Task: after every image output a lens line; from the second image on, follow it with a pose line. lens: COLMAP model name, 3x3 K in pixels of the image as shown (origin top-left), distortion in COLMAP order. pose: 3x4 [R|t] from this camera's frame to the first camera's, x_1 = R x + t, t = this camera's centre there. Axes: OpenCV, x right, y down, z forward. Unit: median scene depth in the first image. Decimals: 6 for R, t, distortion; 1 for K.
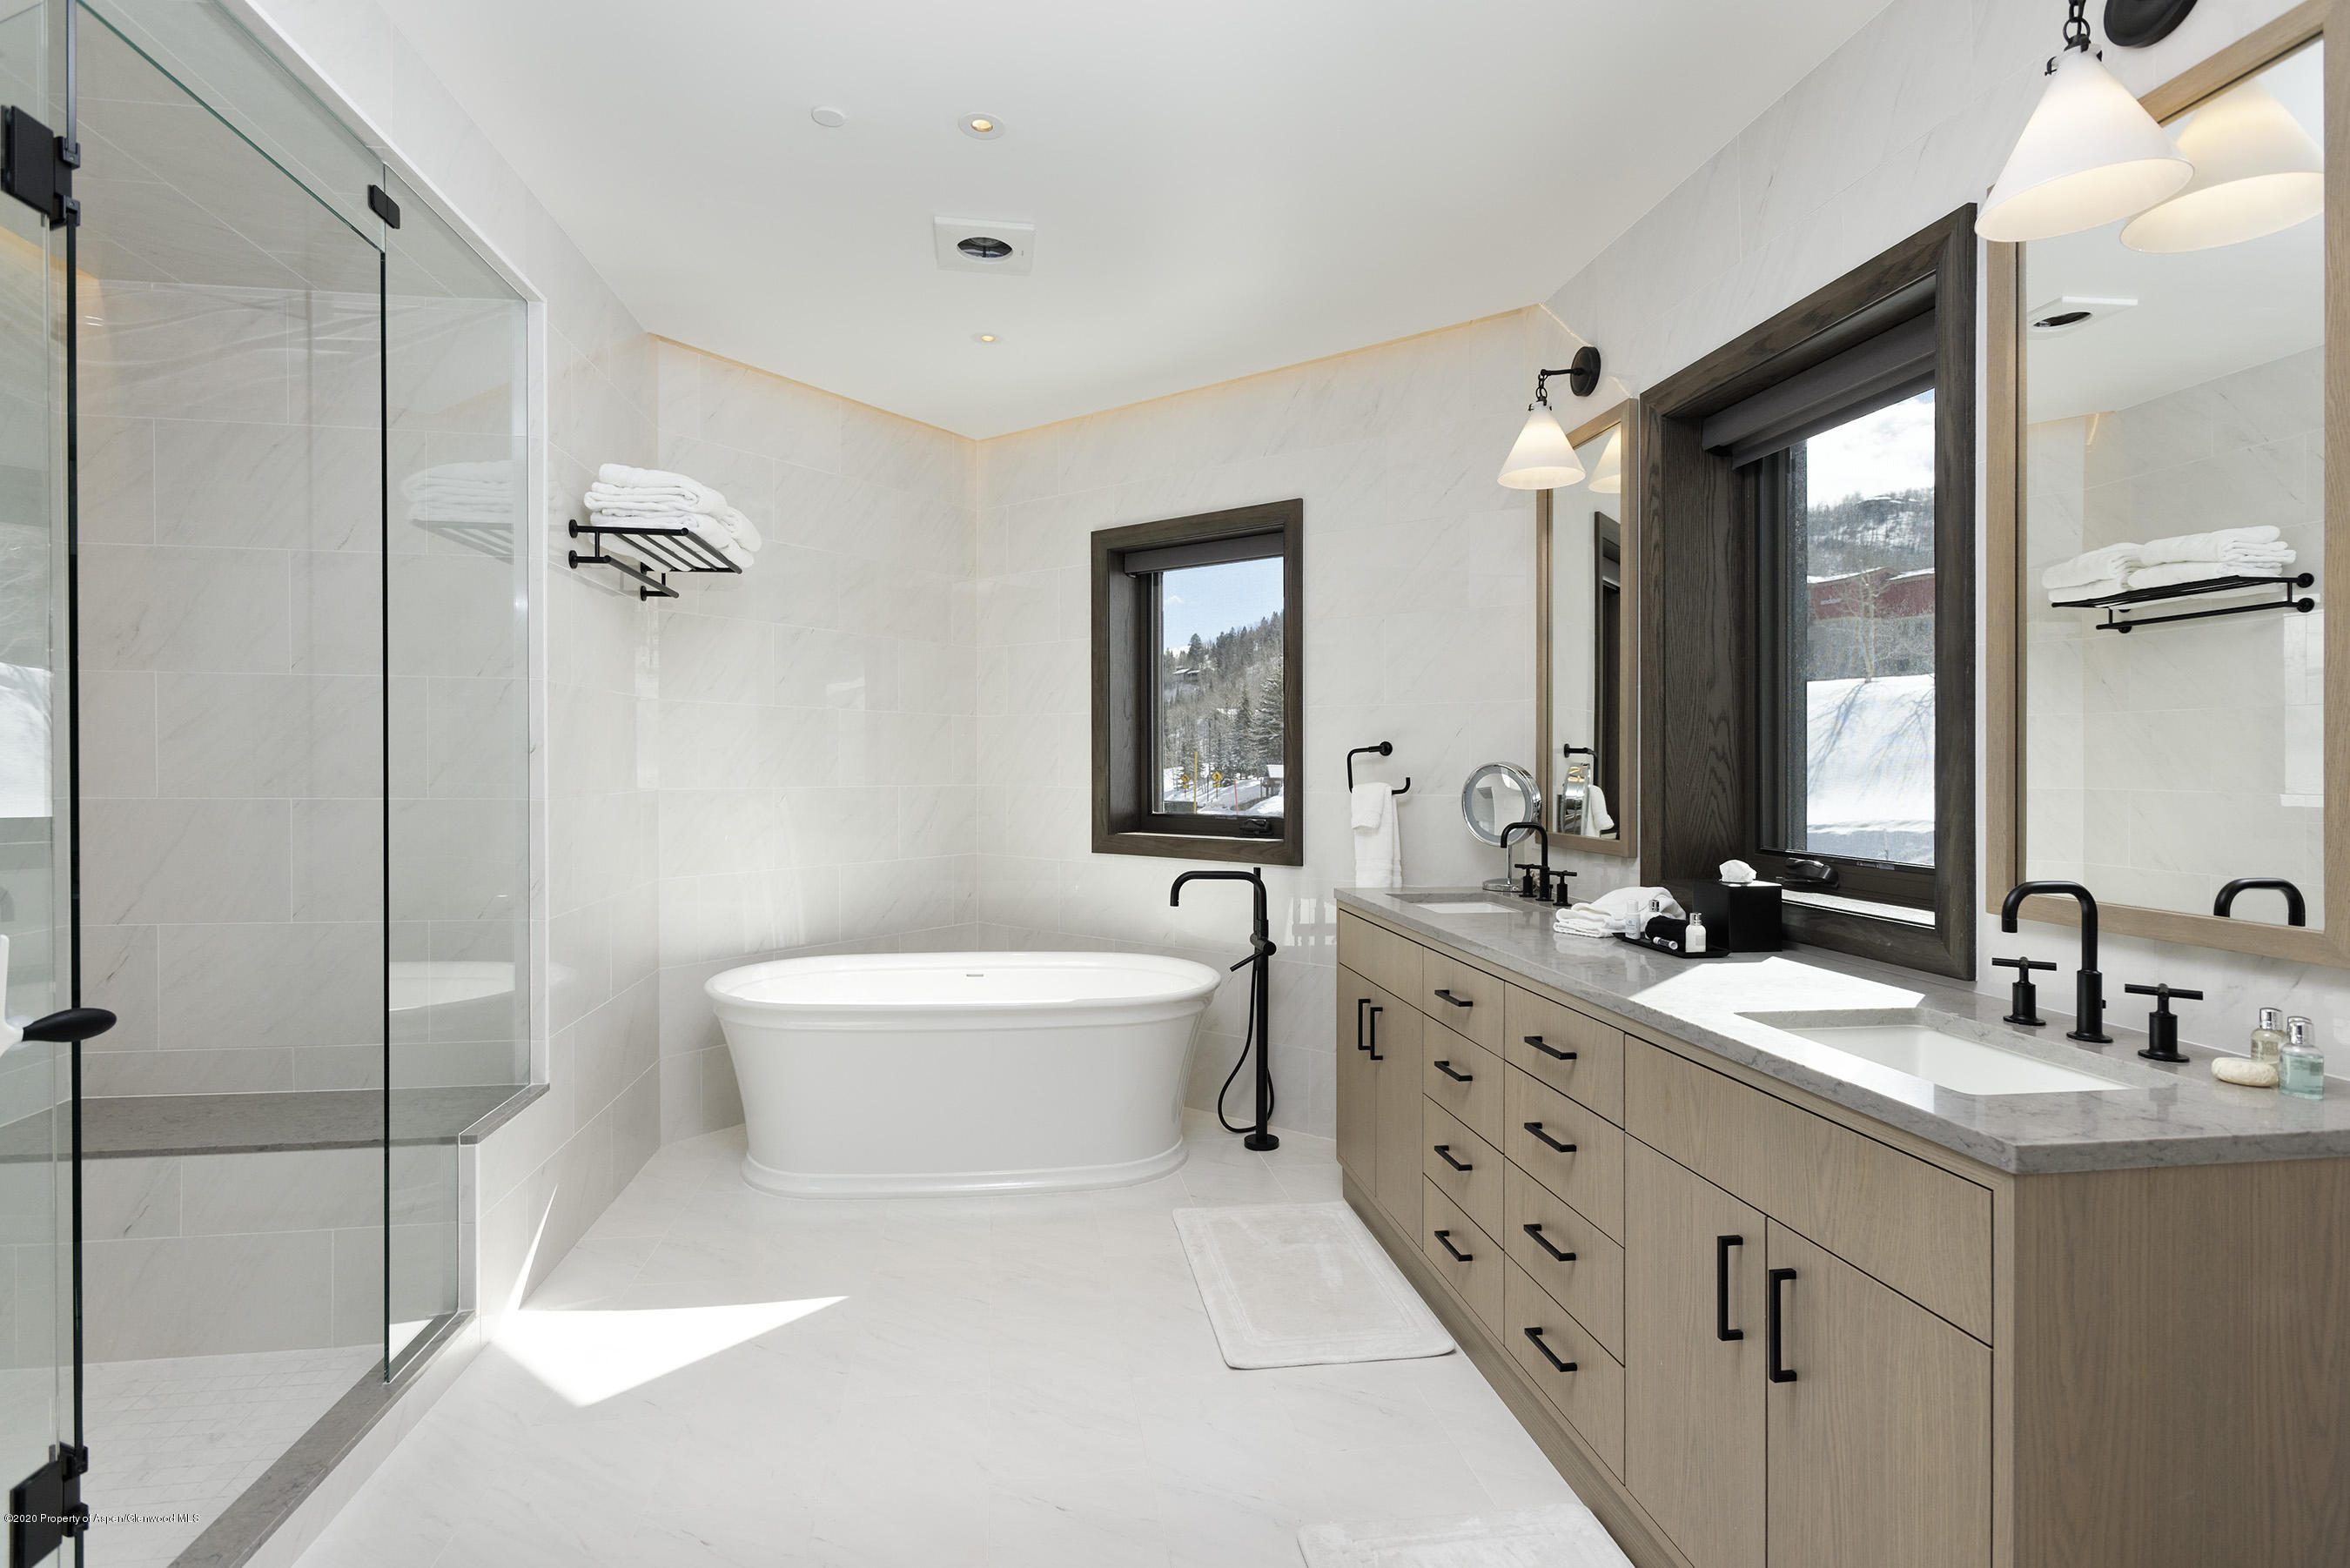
lens RADIAL K [[1164.3, 0, 1179.8], [0, 1164.3, 765.6], [0, 0, 1]] dist [-0.002448, -0.000103]
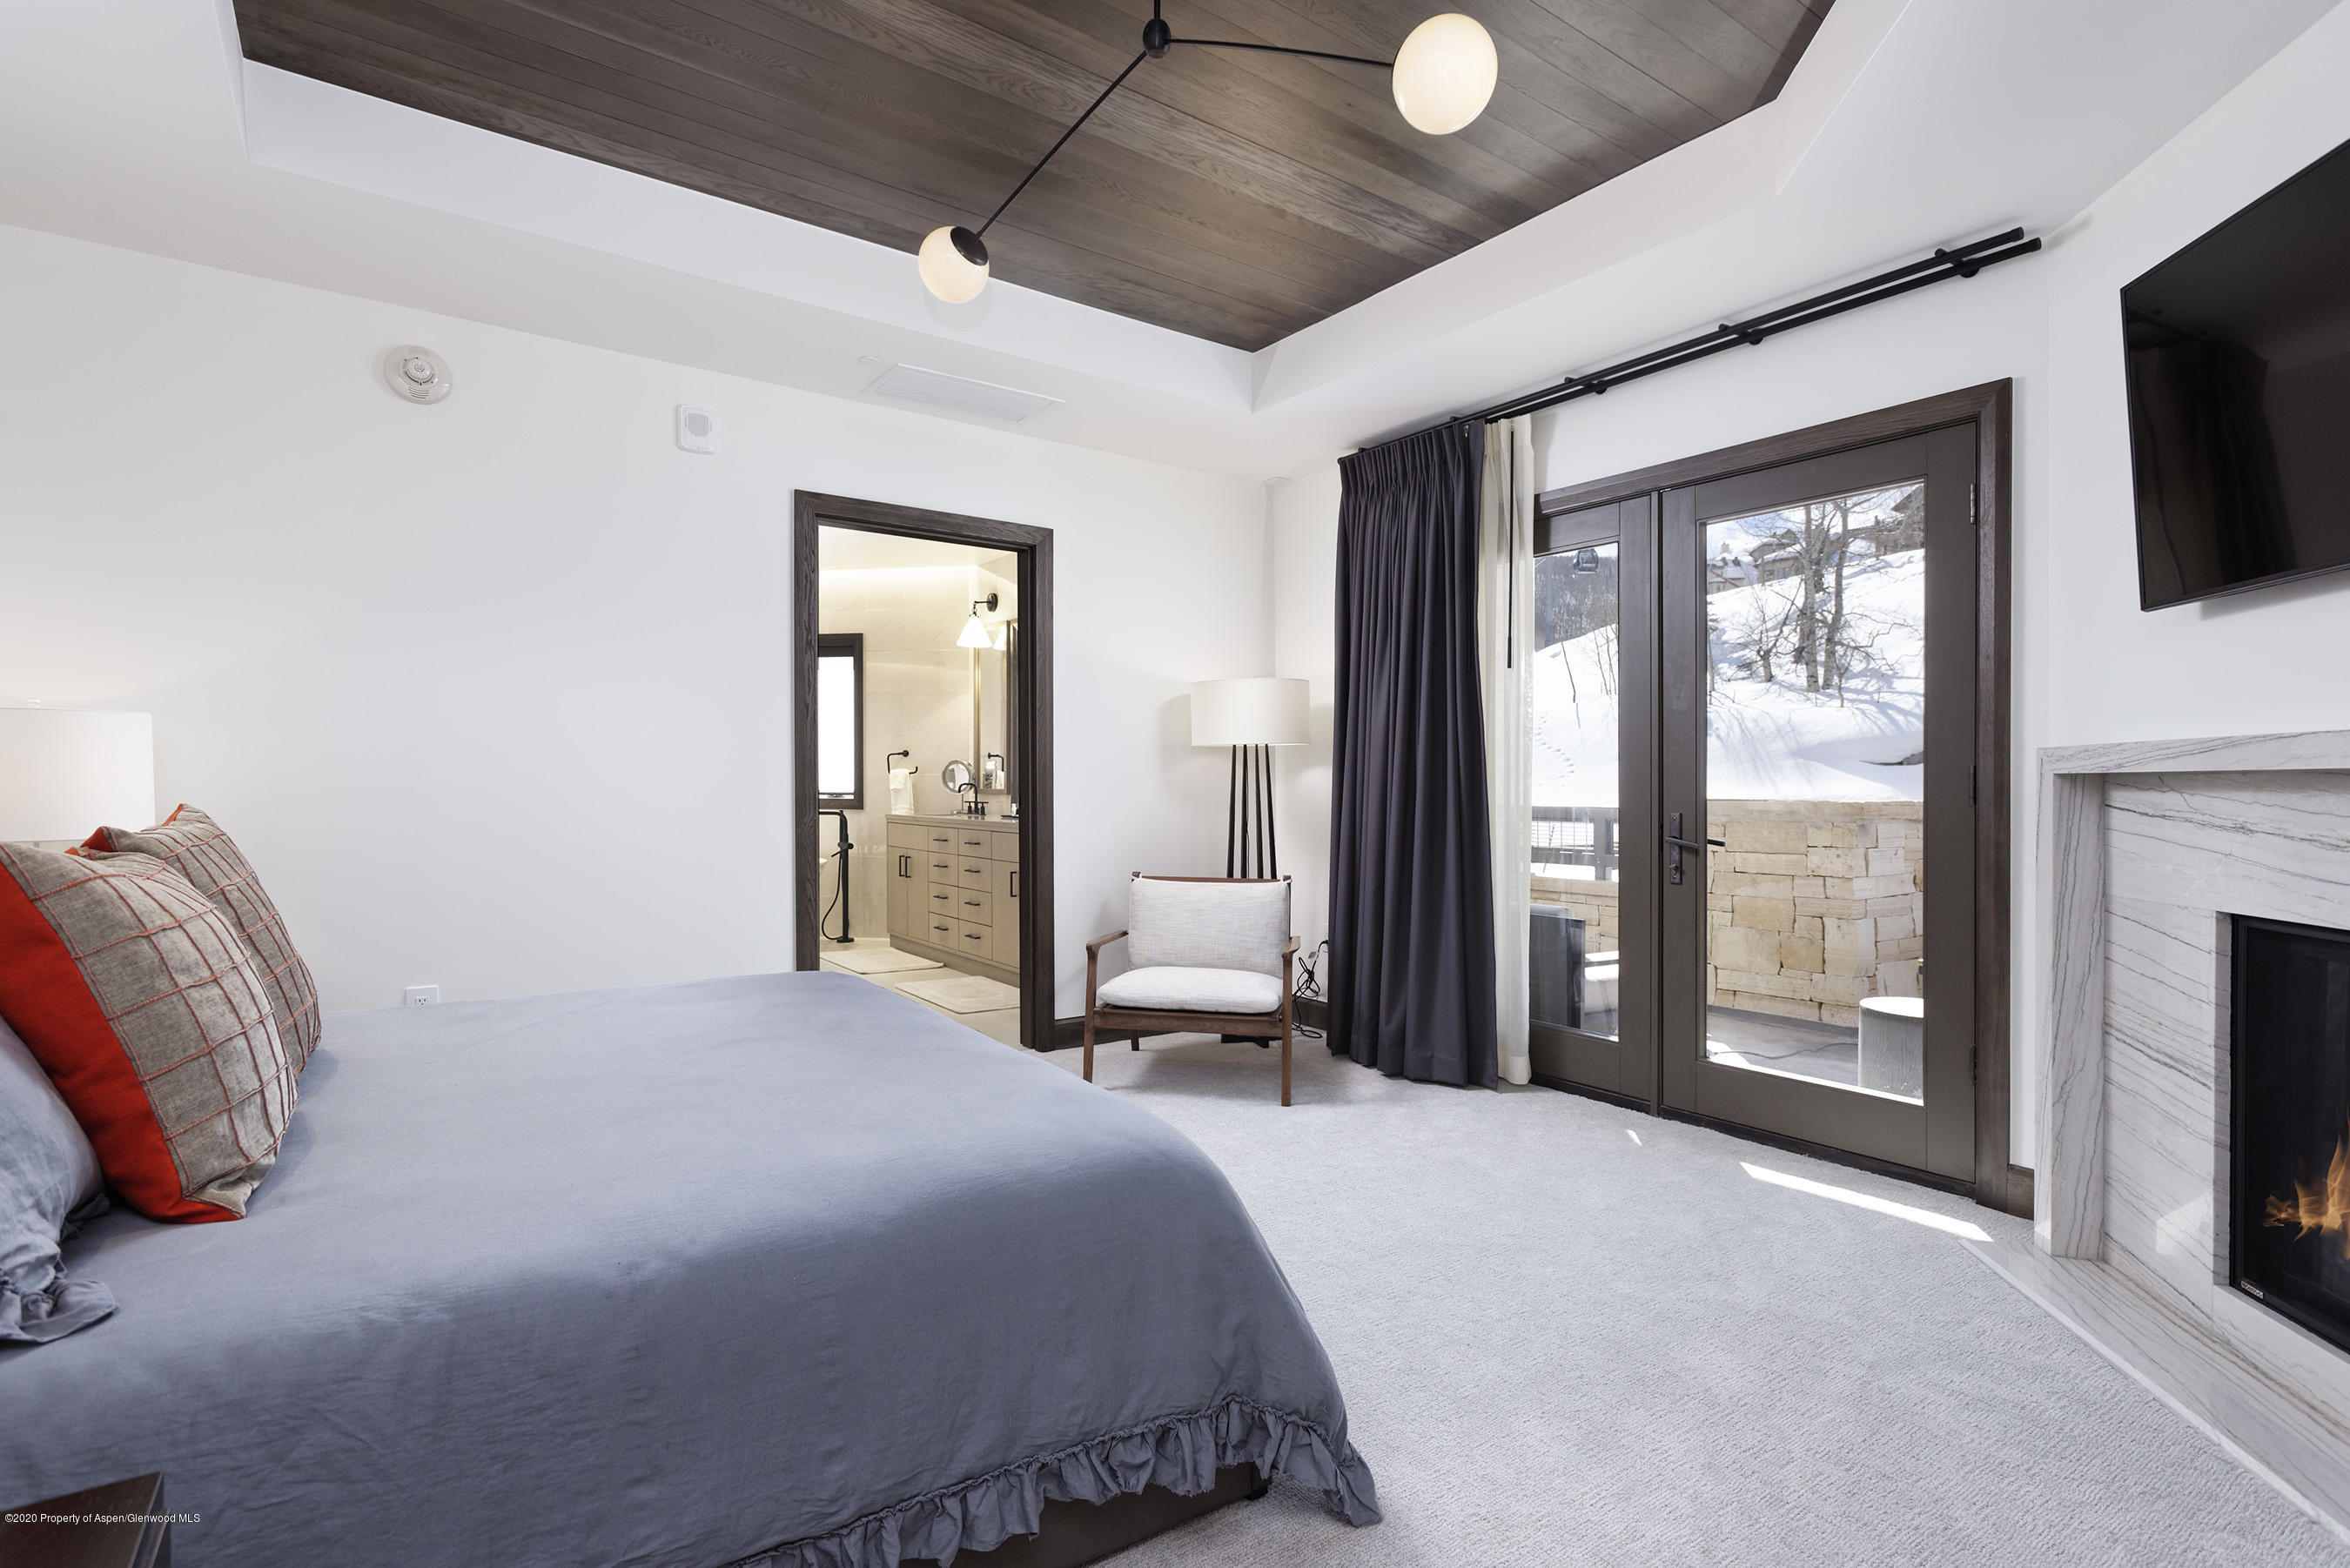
lens RADIAL K [[1164.3, 0, 1178.6], [0, 1164.3, 791.3], [0, 0, 1]] dist [-0.002448, -0.000103]
pose [[0.894047, 0.006849, 0.447920, -0.364435], [-0.002032, 0.999935, -0.011234, 0.088887], [-0.447968, 0.009133, 0.894003, -1.244320]]
